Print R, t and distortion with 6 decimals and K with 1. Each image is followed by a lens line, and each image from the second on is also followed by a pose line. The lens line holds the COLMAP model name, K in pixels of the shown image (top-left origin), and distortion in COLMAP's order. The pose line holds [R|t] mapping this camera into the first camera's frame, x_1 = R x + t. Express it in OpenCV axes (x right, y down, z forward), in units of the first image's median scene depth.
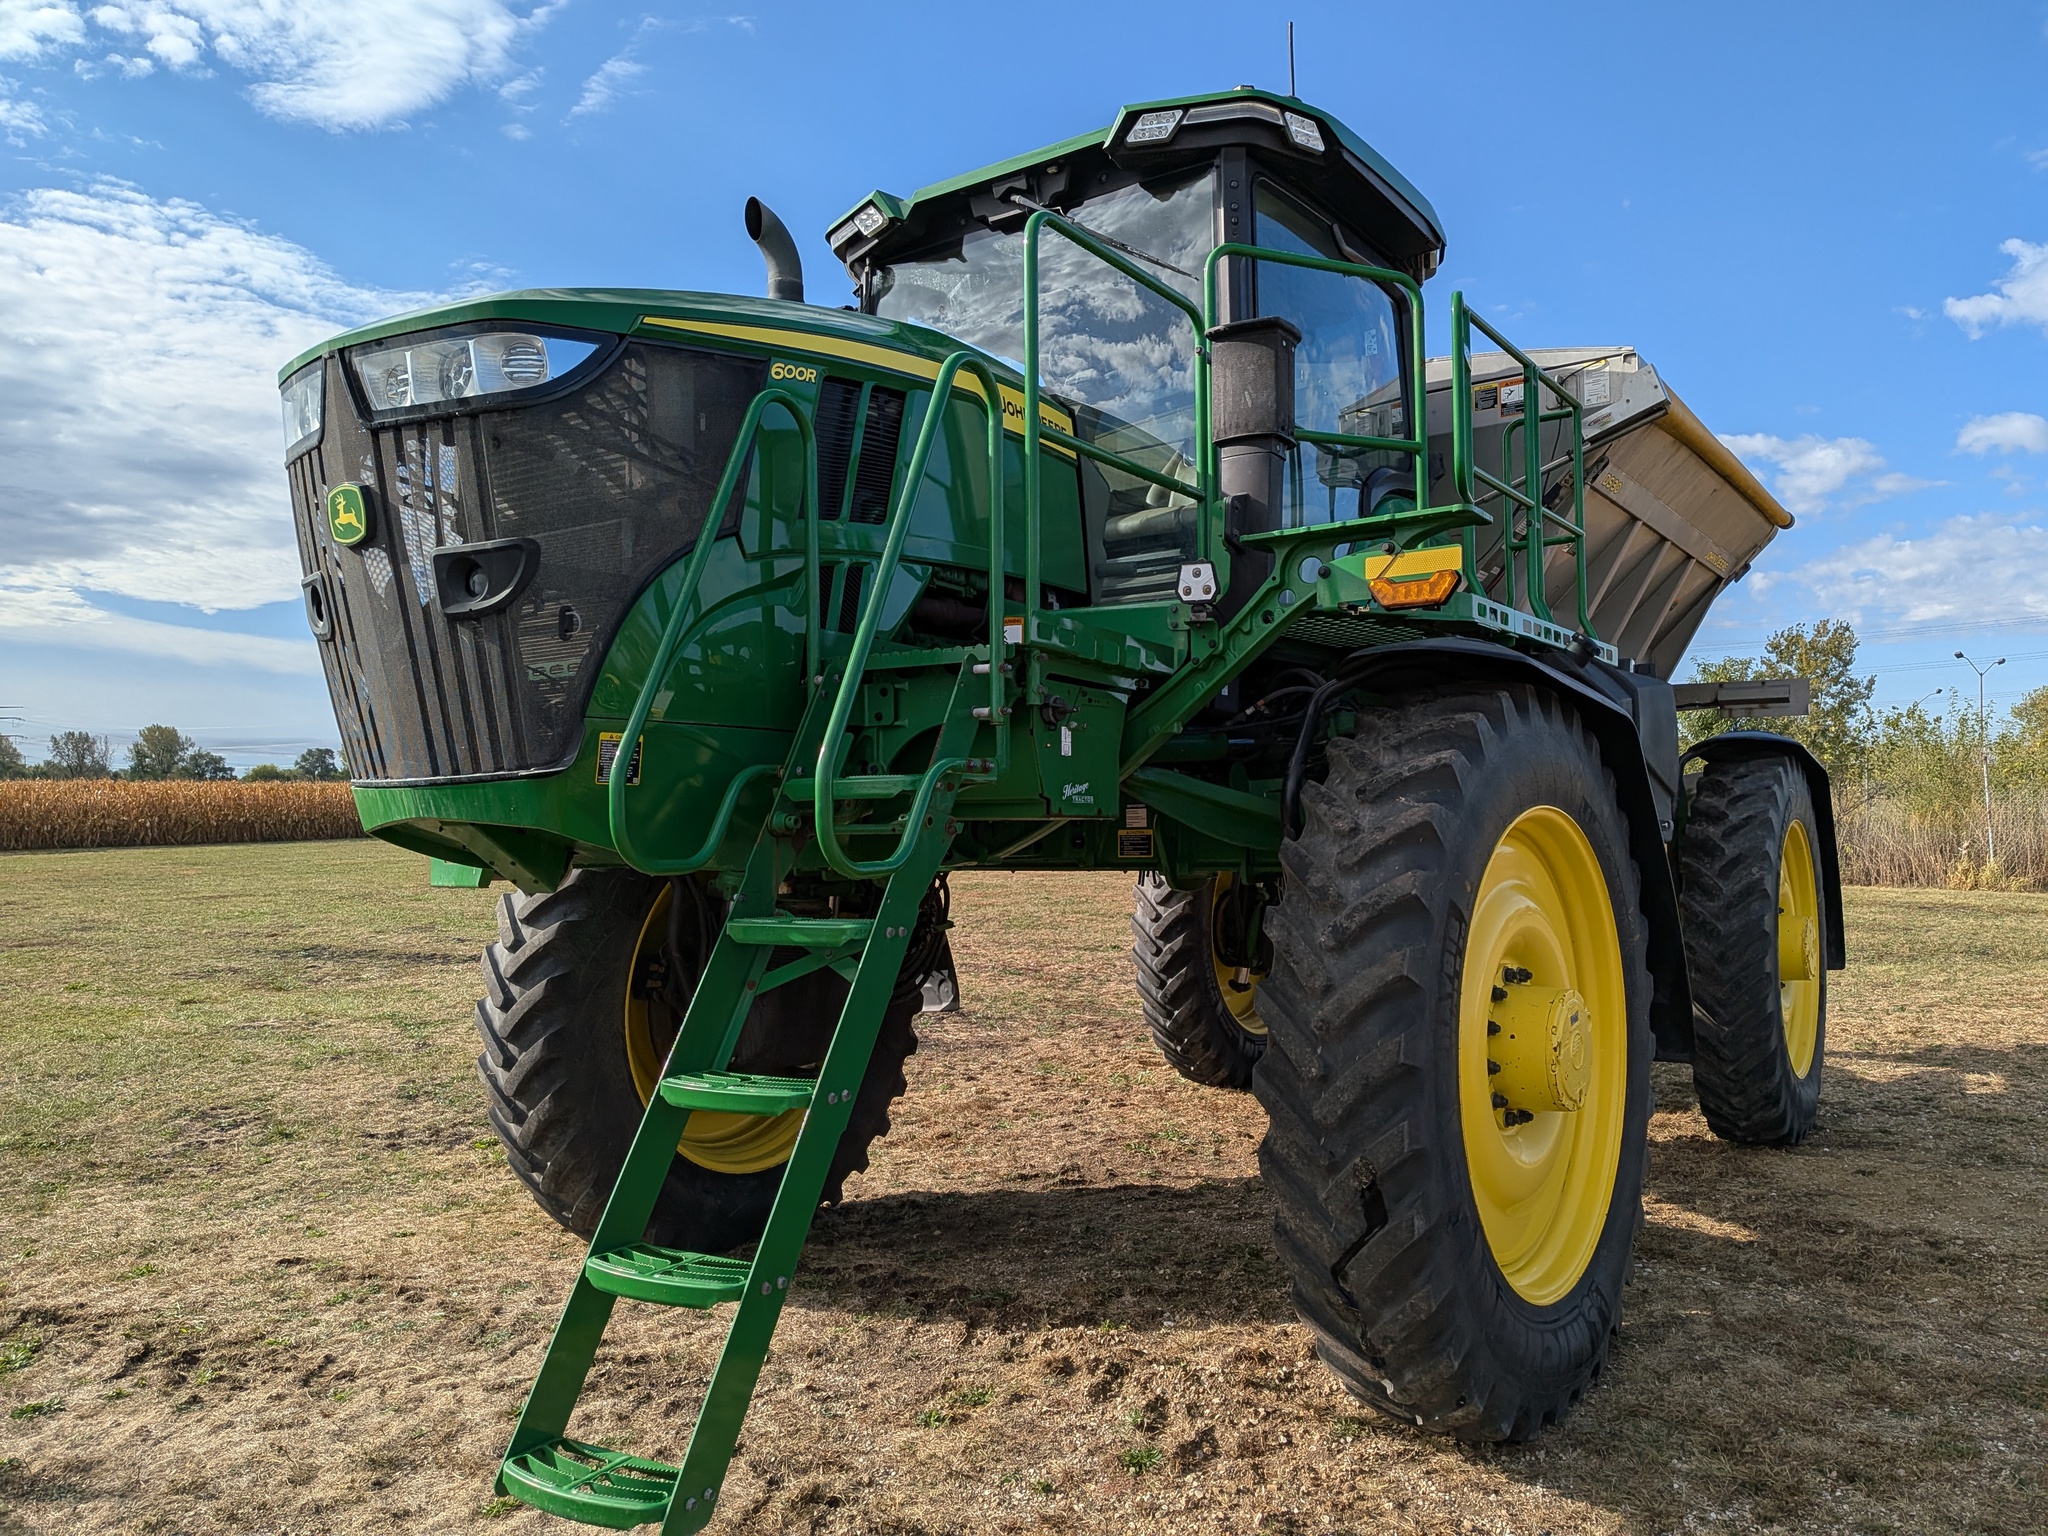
lens RADIAL K [[1492.4, 0, 1026.6], [0, 1492.4, 727.6], [0, 0, 1]] dist [0.007255, -0.001213]
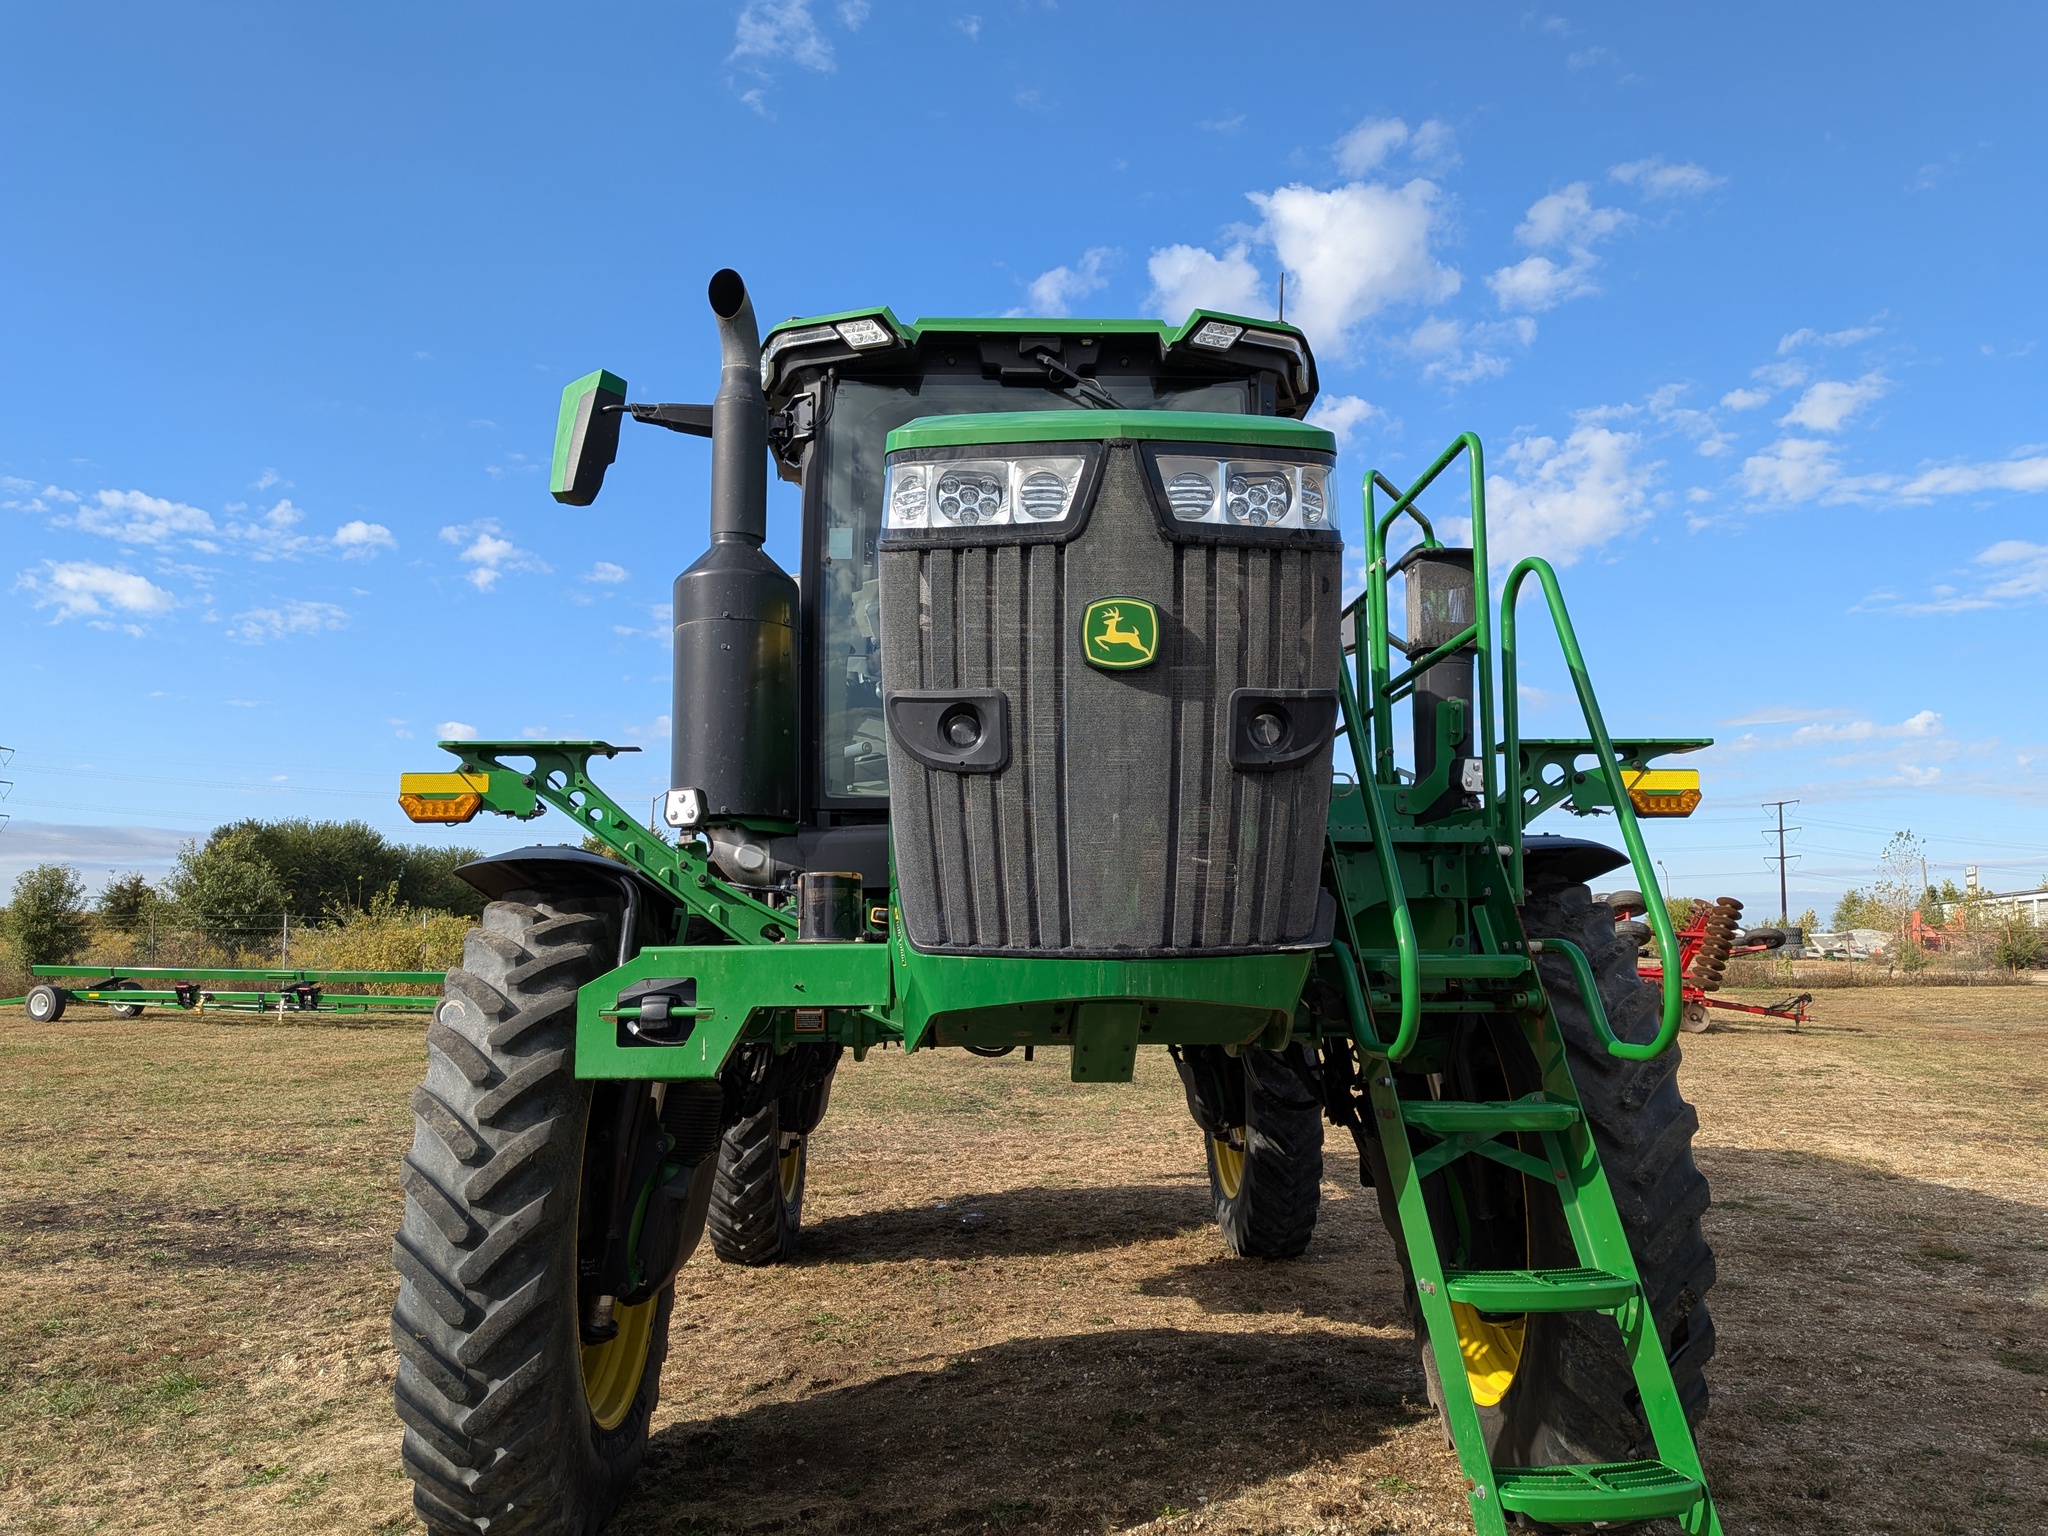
lens RADIAL K [[1492.4, 0, 1026.6], [0, 1492.4, 727.6], [0, 0, 1]] dist [0.007255, -0.001213]
pose [[0.800578, 0.100655, 0.590714, -0.633231], [-0.044975, 0.993104, -0.108267, 0.001106], [-0.597538, 0.060109, 0.799585, 0.239720]]
